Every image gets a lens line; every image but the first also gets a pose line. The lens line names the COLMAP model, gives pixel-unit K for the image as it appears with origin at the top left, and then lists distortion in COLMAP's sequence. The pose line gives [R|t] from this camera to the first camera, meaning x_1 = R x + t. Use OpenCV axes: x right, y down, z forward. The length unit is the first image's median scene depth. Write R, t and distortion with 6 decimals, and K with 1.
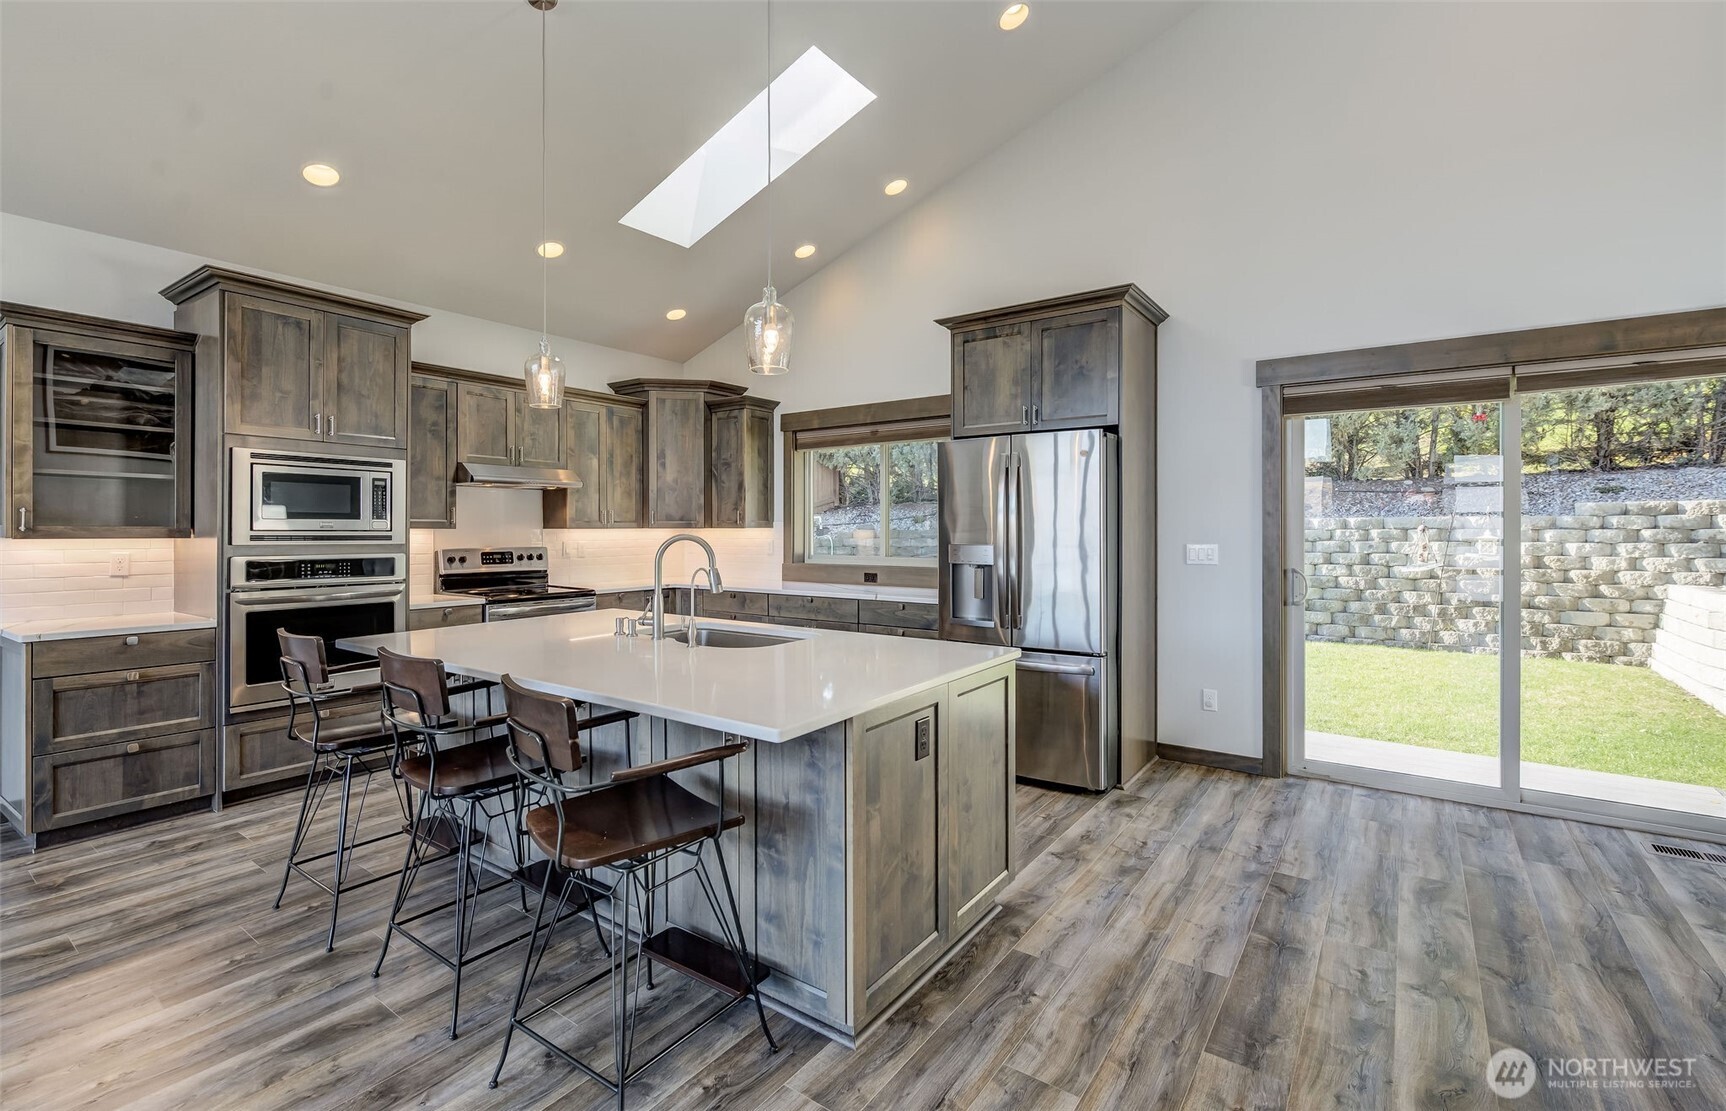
lens RADIAL K [[757.0, 0, 865.1], [0, 757.0, 531.5], [0, 0, 1]] dist [-0.000630, -0.000528]
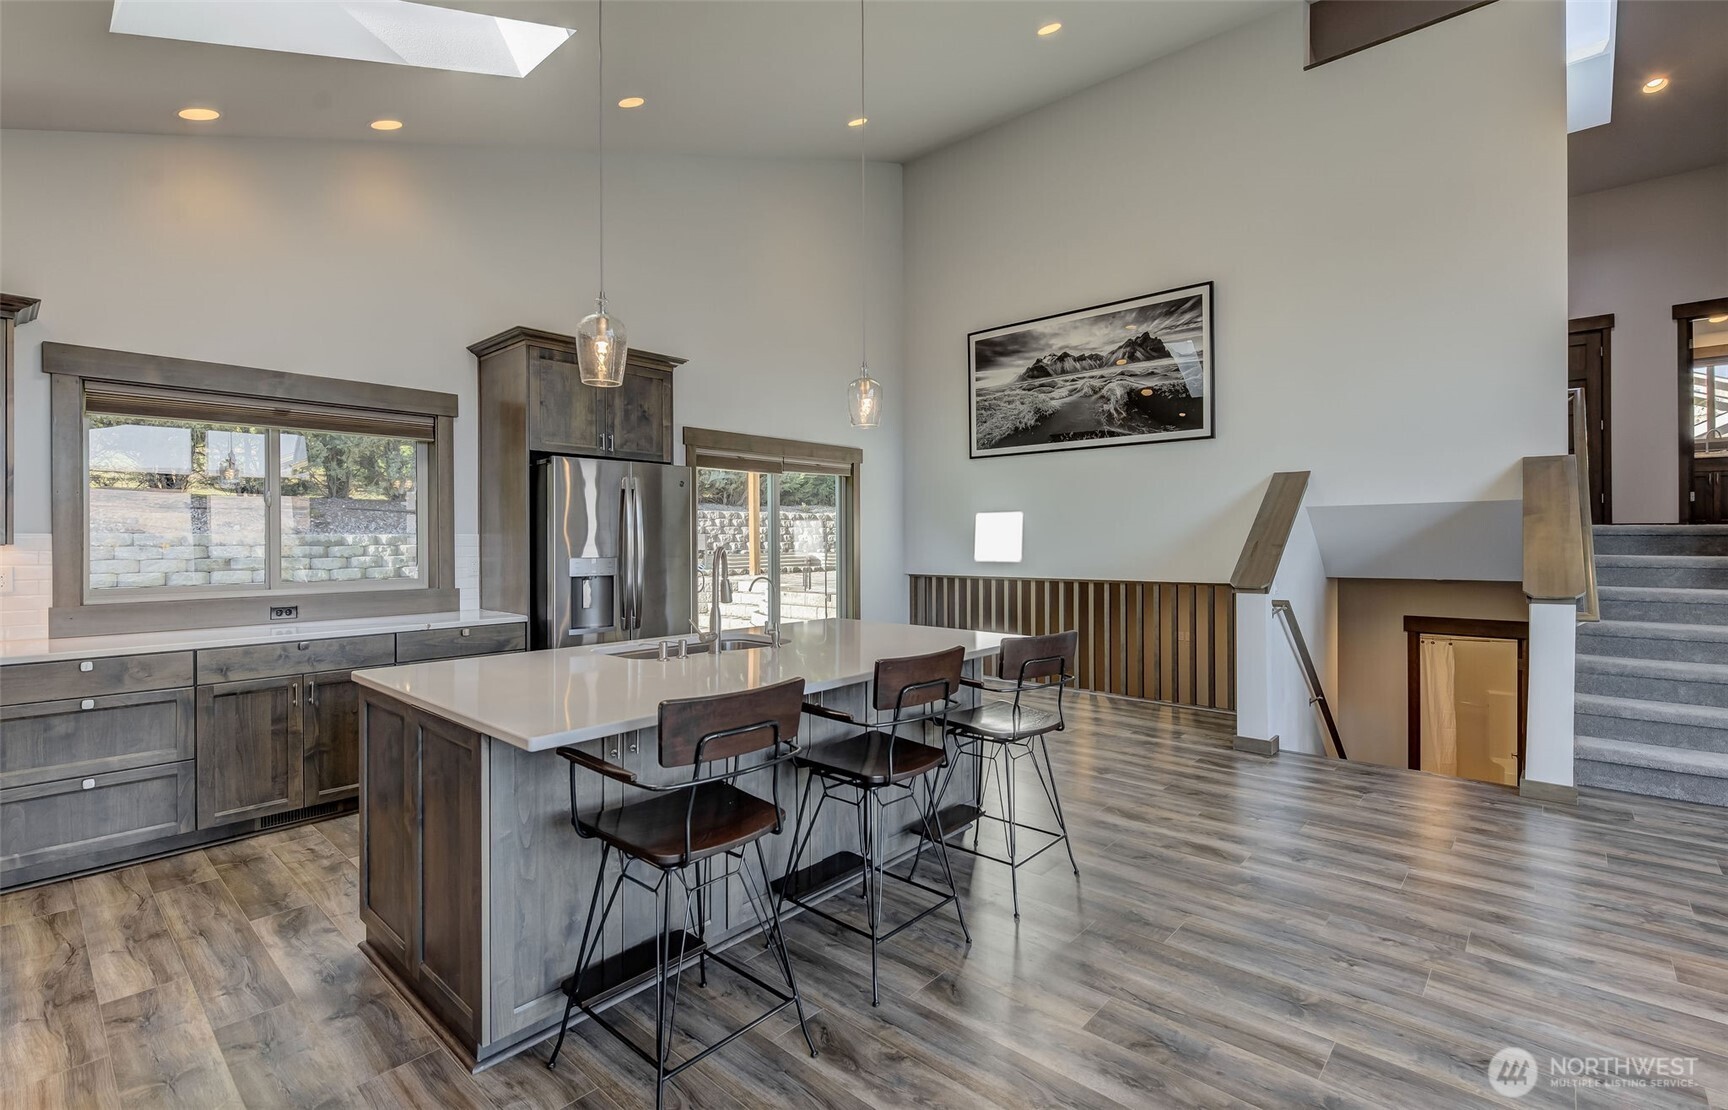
lens RADIAL K [[768.7, 0, 859.2], [0, 768.7, 544.0], [0, 0, 1]] dist [0.002082, -0.000432]
pose [[0.115782, -0.002831, 0.993271, -0.891548], [0.009232, 0.999956, 0.001773, -0.000453], [-0.993232, 0.008965, 0.115803, 0.496570]]
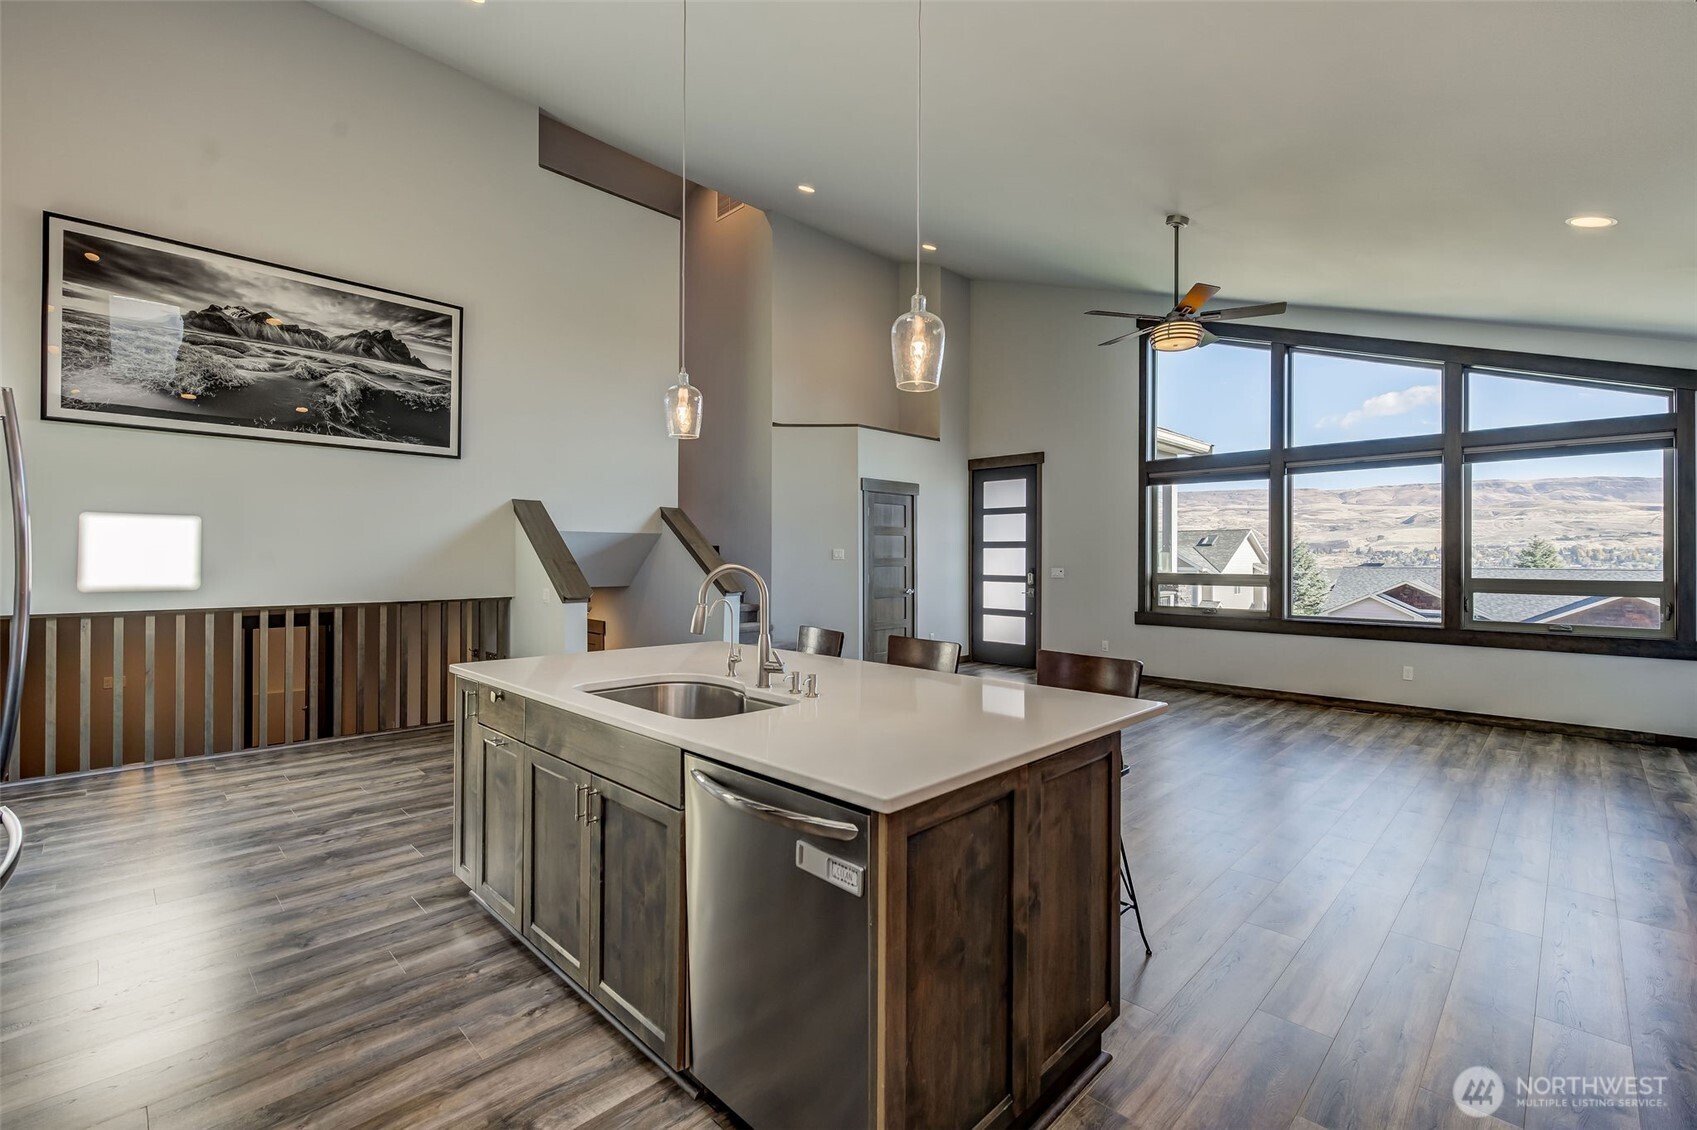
lens RADIAL K [[740.0, 0, 853.9], [0, 740.0, 554.2], [0, 0, 1]] dist [-0.001223, -0.000507]
pose [[-0.987710, -0.001417, 0.156294, -0.360646], [-0.001701, 0.999997, -0.001684, -0.004793], [-0.156291, -0.001929, -0.987709, 1.292236]]
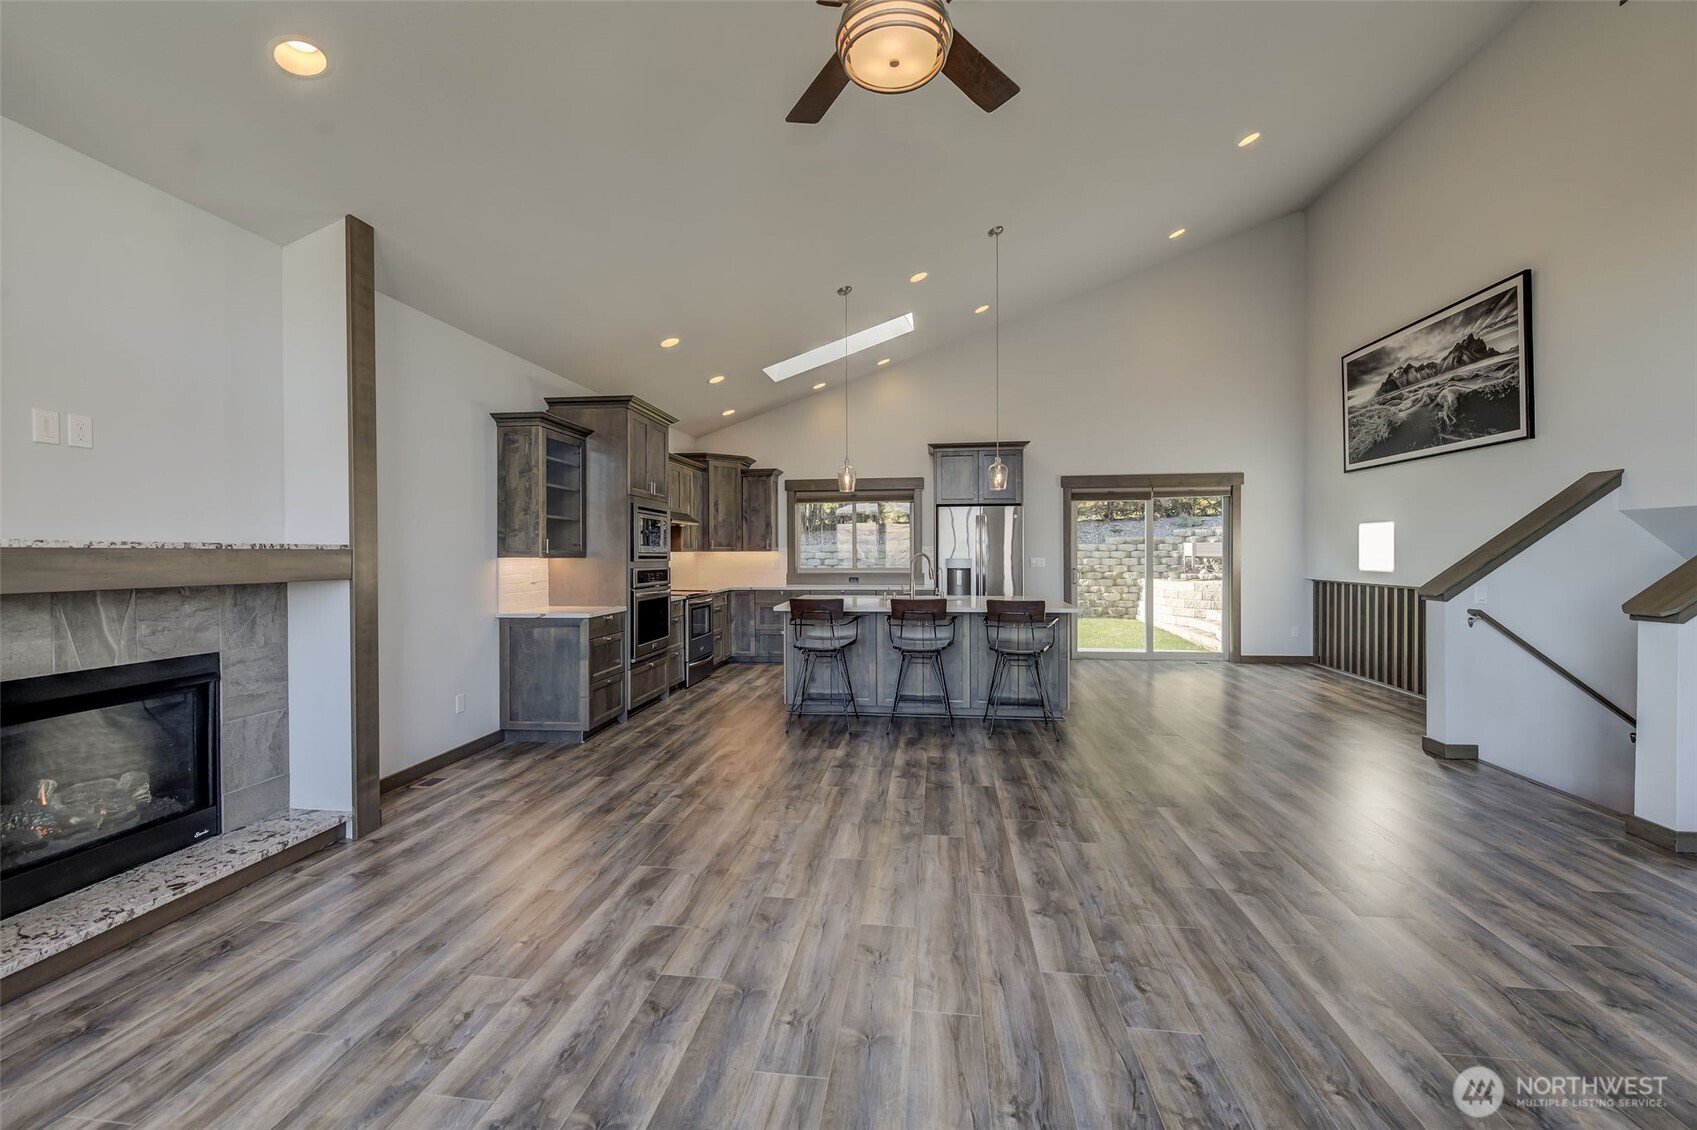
lens RADIAL K [[680.3, 0, 848.6], [0, 680.3, 556.4], [0, 0, 1]] dist [-0.000432, -0.000279]
pose [[0.882349, -0.006212, 0.470554, -0.981310], [0.005561, 0.999981, 0.002773, 0.004374], [-0.470562, 0.000170, 0.882367, -0.479205]]
